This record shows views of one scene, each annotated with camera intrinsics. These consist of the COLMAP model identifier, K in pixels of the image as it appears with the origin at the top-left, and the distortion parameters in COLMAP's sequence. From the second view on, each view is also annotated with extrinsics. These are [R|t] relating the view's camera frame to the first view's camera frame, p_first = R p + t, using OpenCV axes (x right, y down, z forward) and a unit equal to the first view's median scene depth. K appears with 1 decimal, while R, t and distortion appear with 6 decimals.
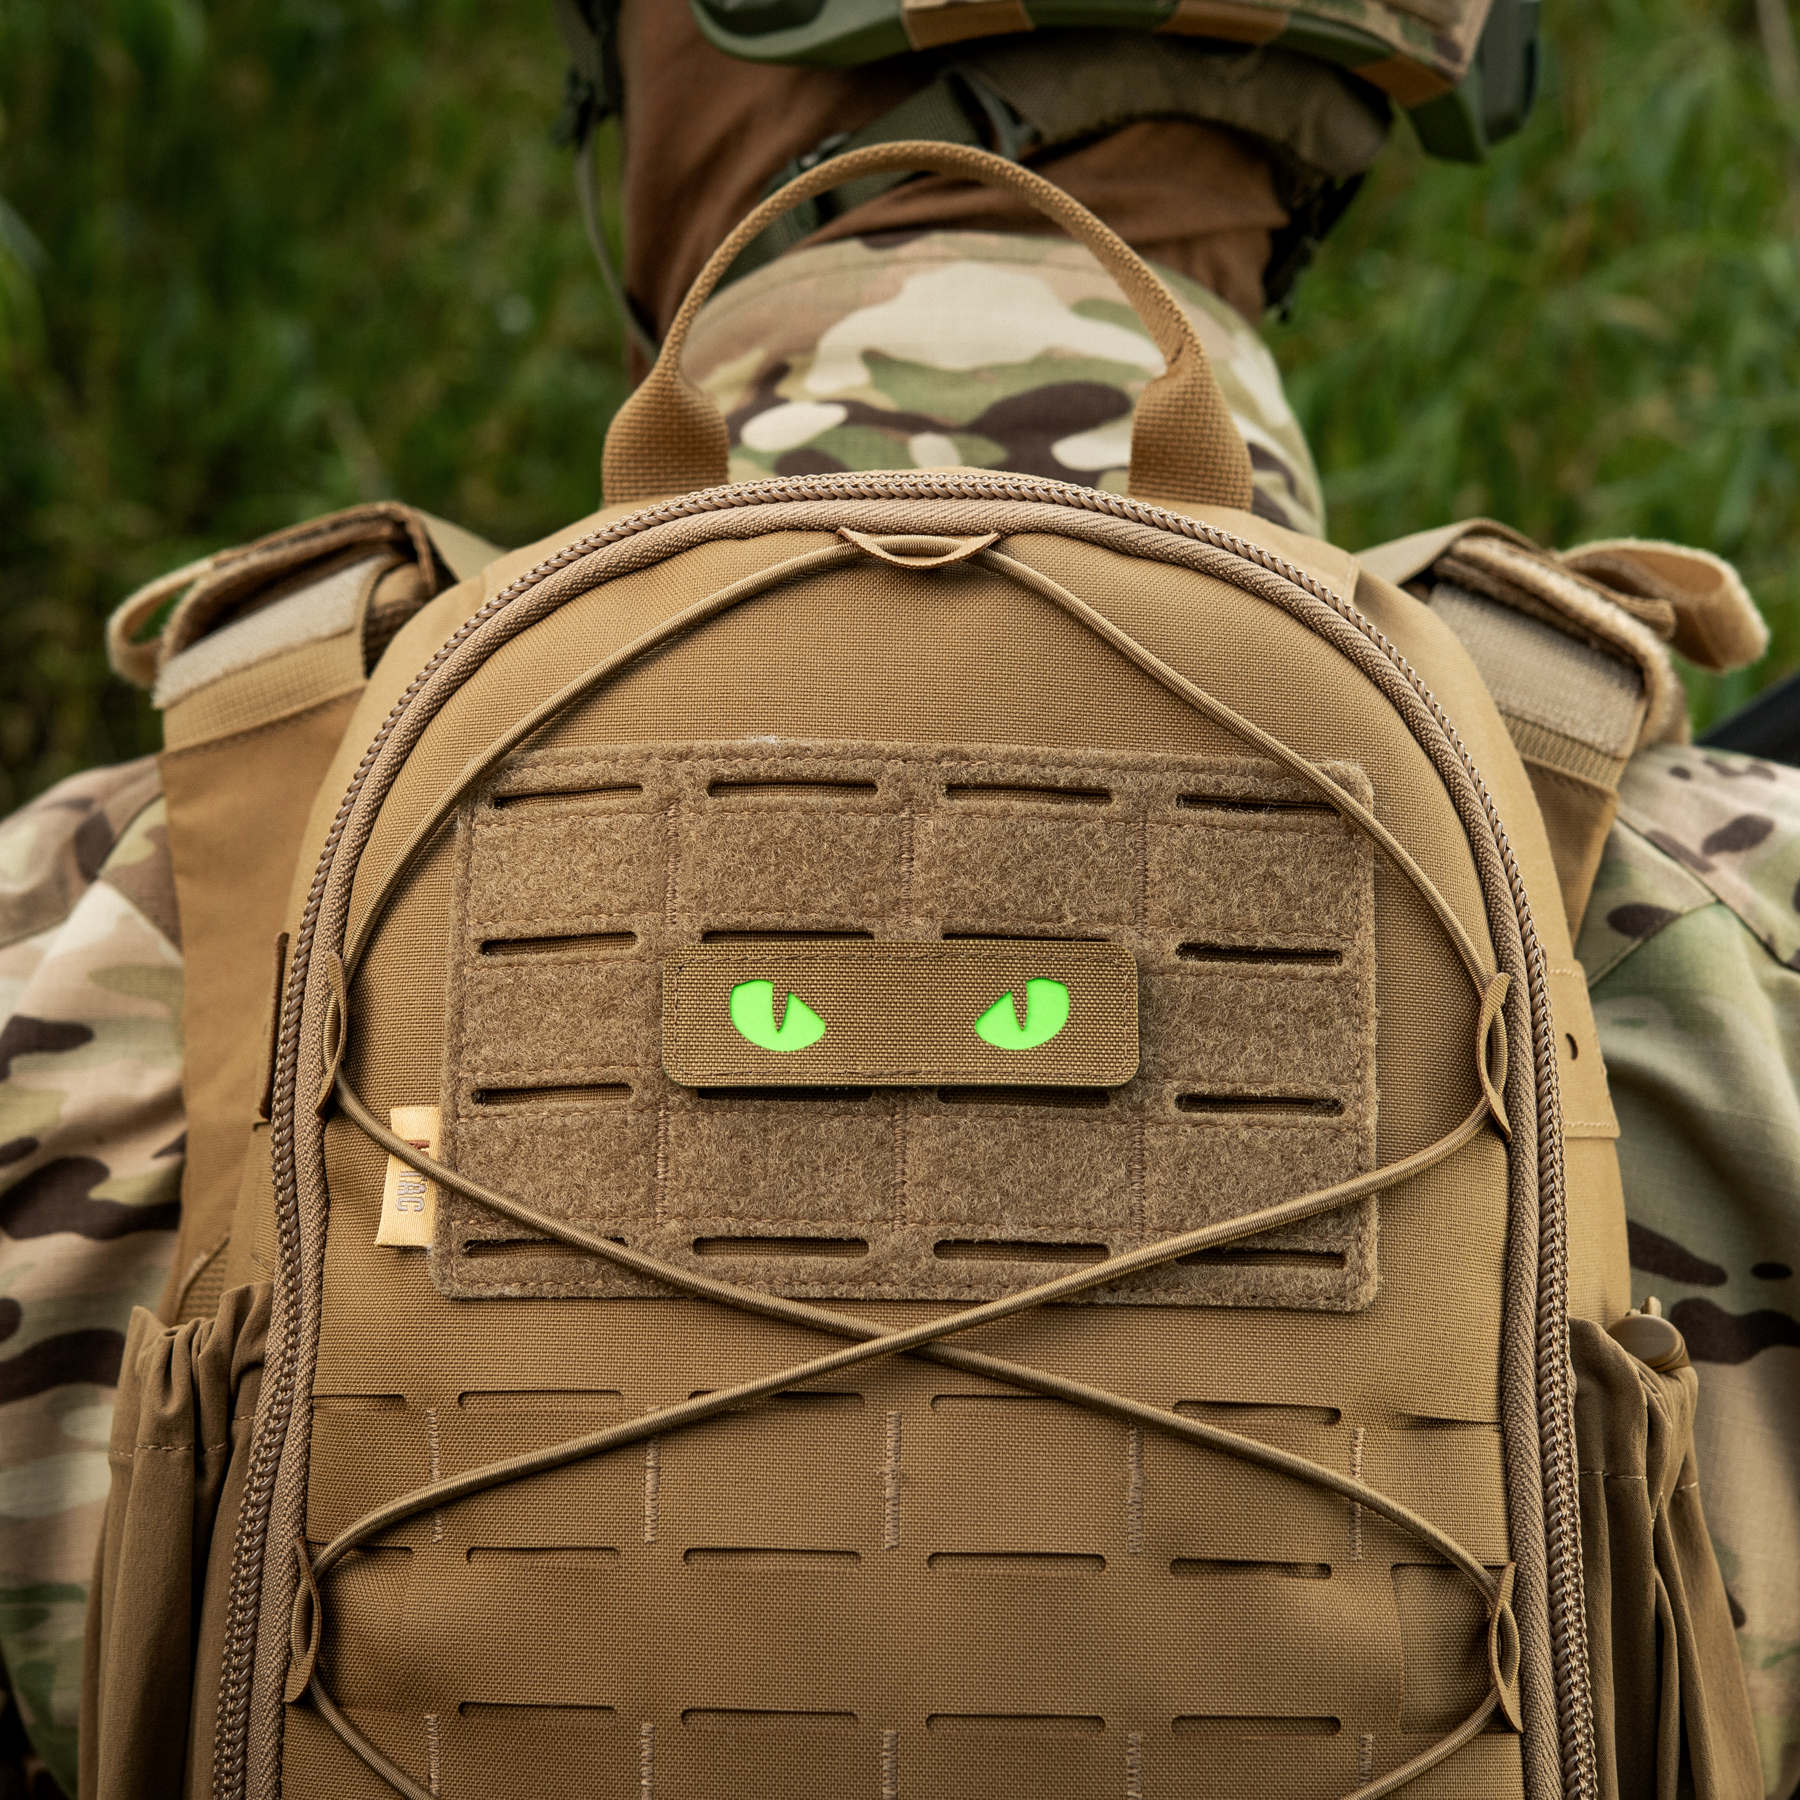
lens RADIAL K [[4858.6, 0, 765.9], [0, 4858.6, 875.0], [0, 0, 1]] dist [-0.061524, 0.831239]
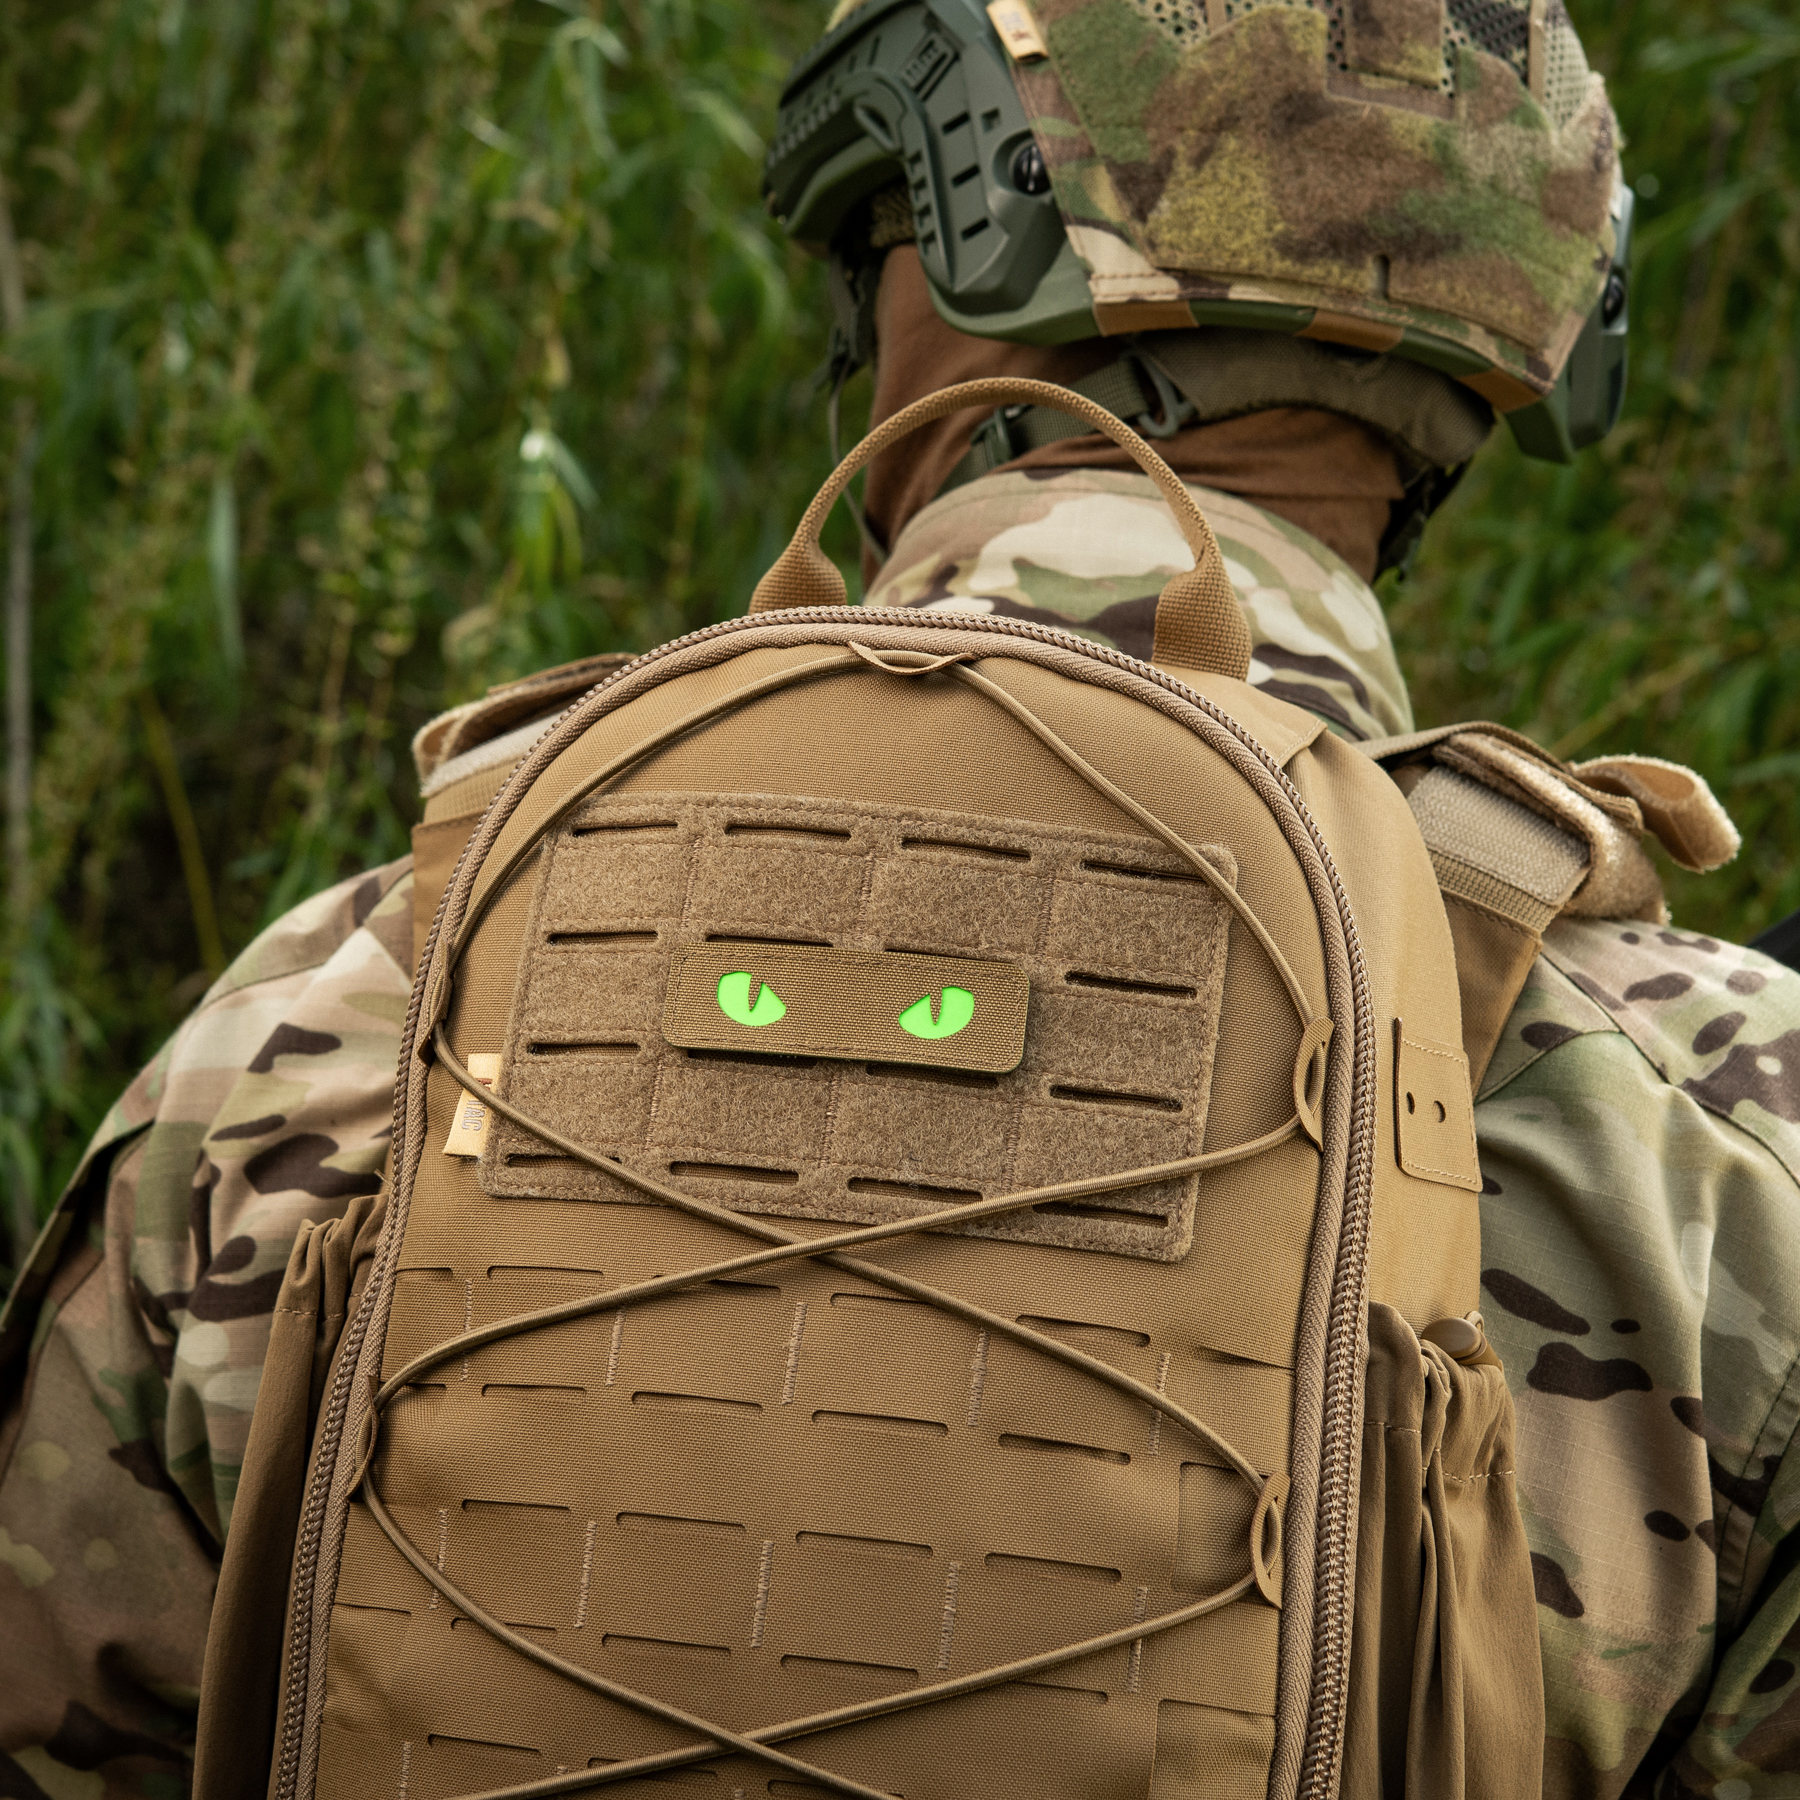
lens RADIAL K [[4858.6, 0, 765.9], [0, 4858.6, 875.0], [0, 0, 1]] dist [-0.061524, 0.831239]
pose [[0.982513, 0.073609, -0.171028, 0.224751], [-0.088494, 0.992770, -0.081092, 0.100284], [0.163822, 0.094809, 0.981923, -0.283650]]
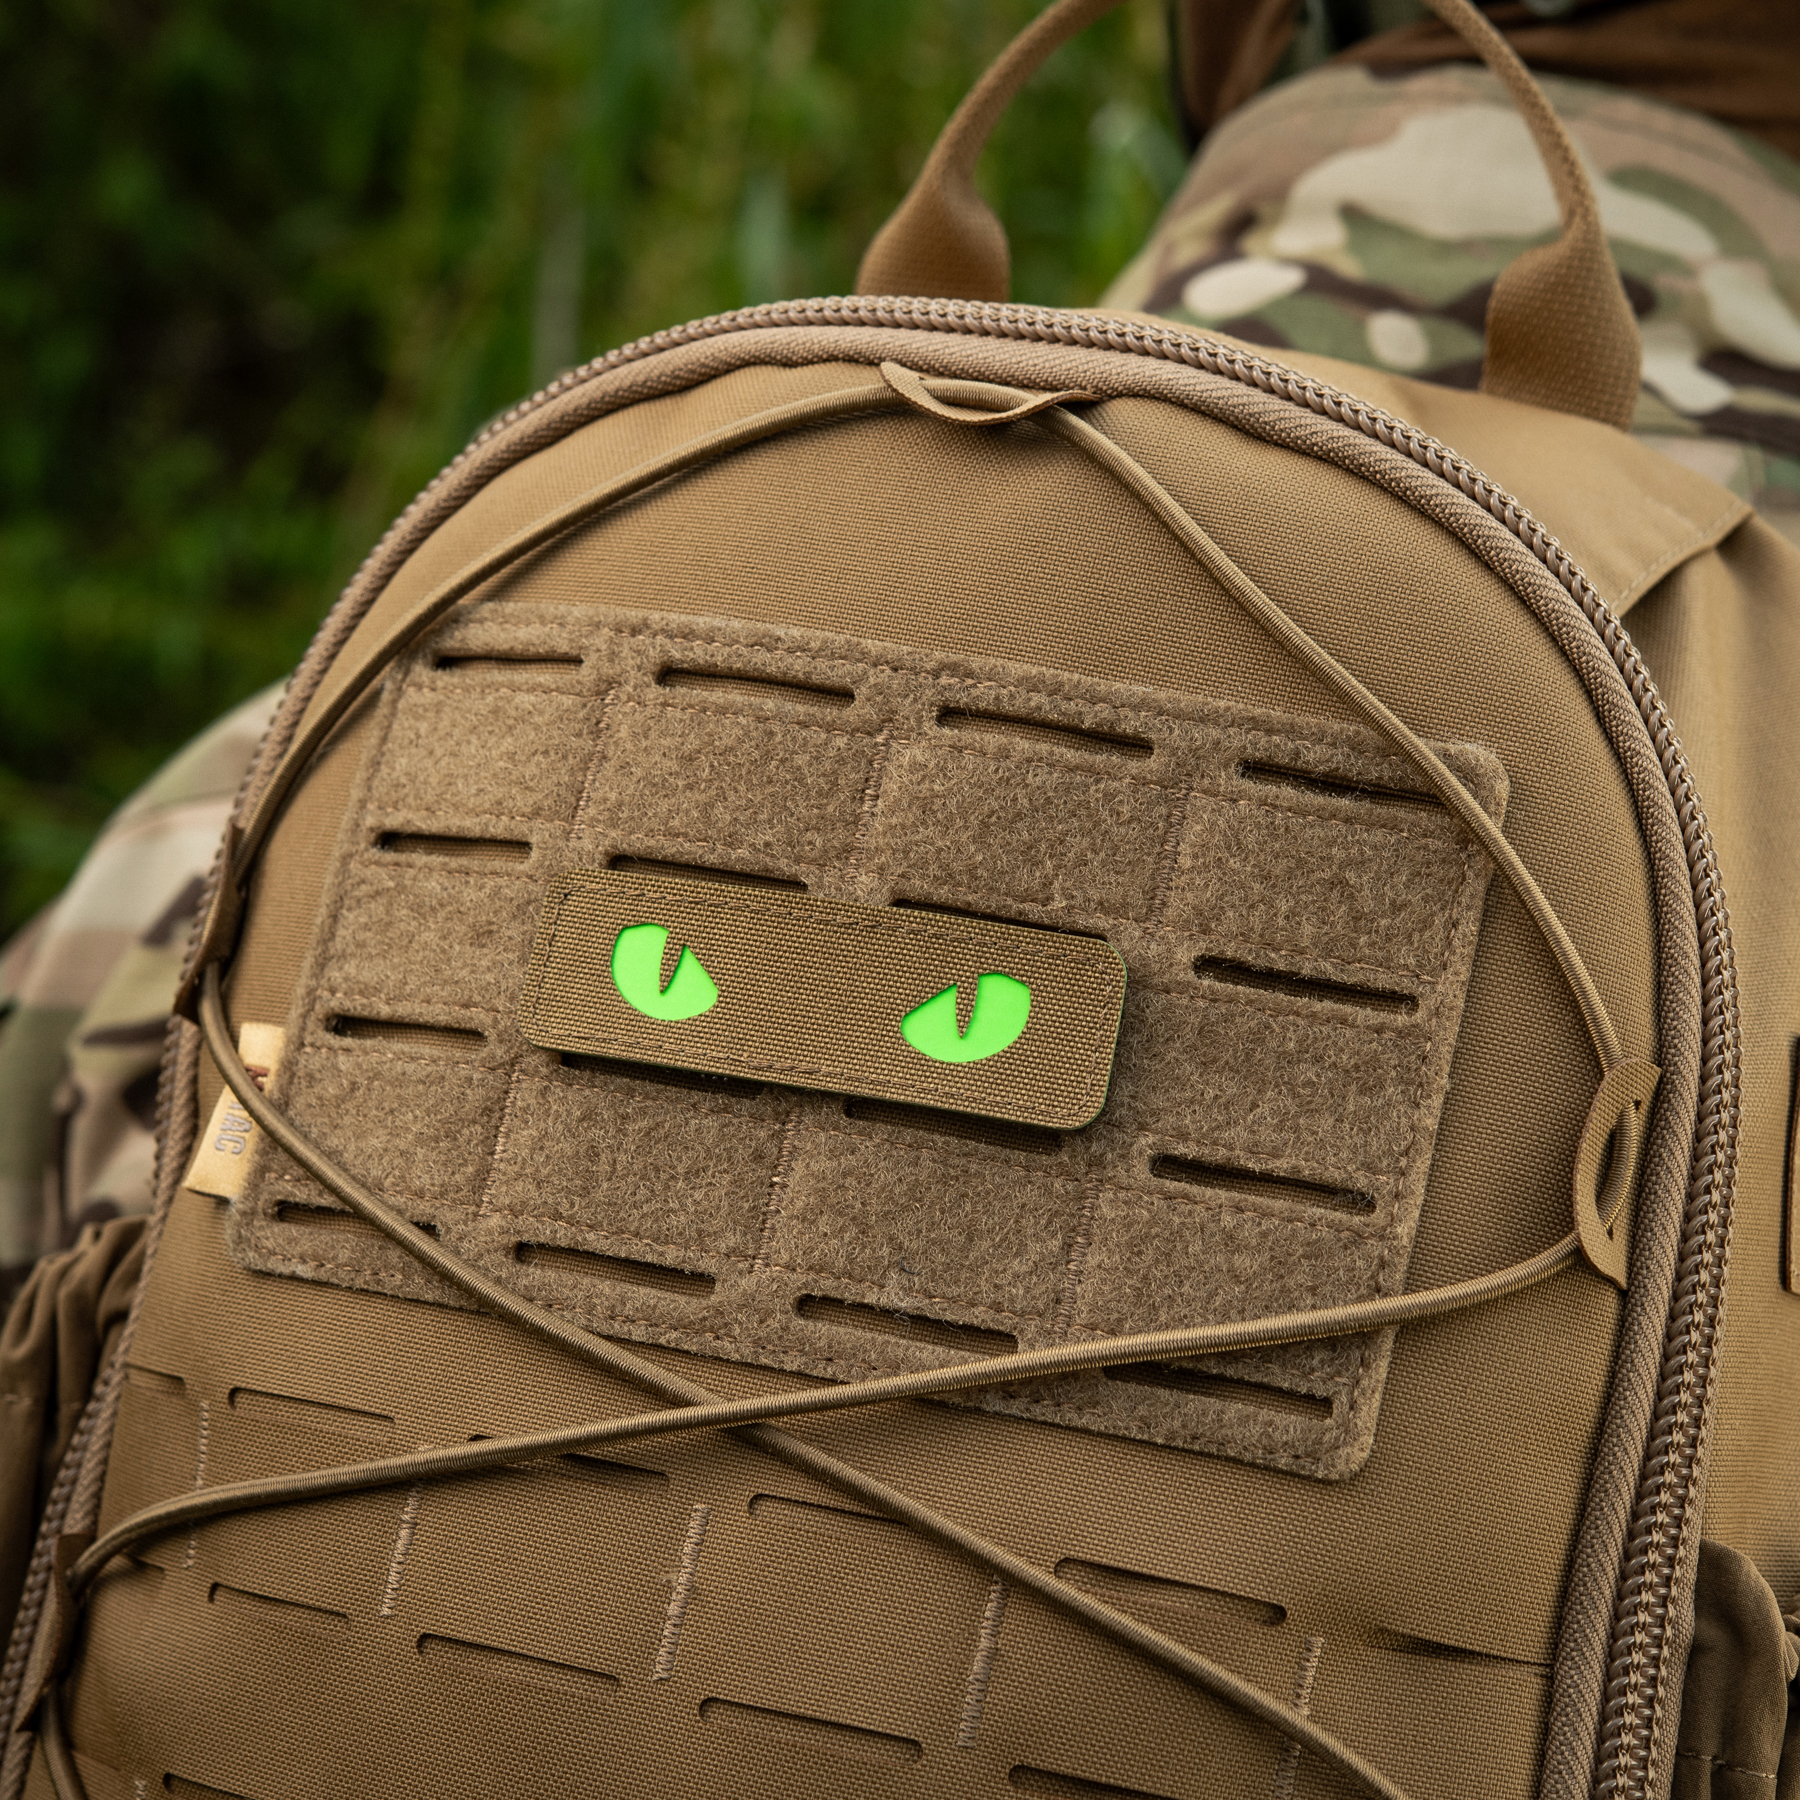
lens RADIAL K [[4857.7, 0, 900.0], [0, 4857.7, 900.0], [0, 0, 1]] dist [-0.043962, 0.711899]
pose [[0.945529, 0.136651, -0.295468, 0.261026], [-0.133677, 0.990560, 0.030343, -0.010839], [0.296825, 0.010807, 0.954871, 0.270795]]
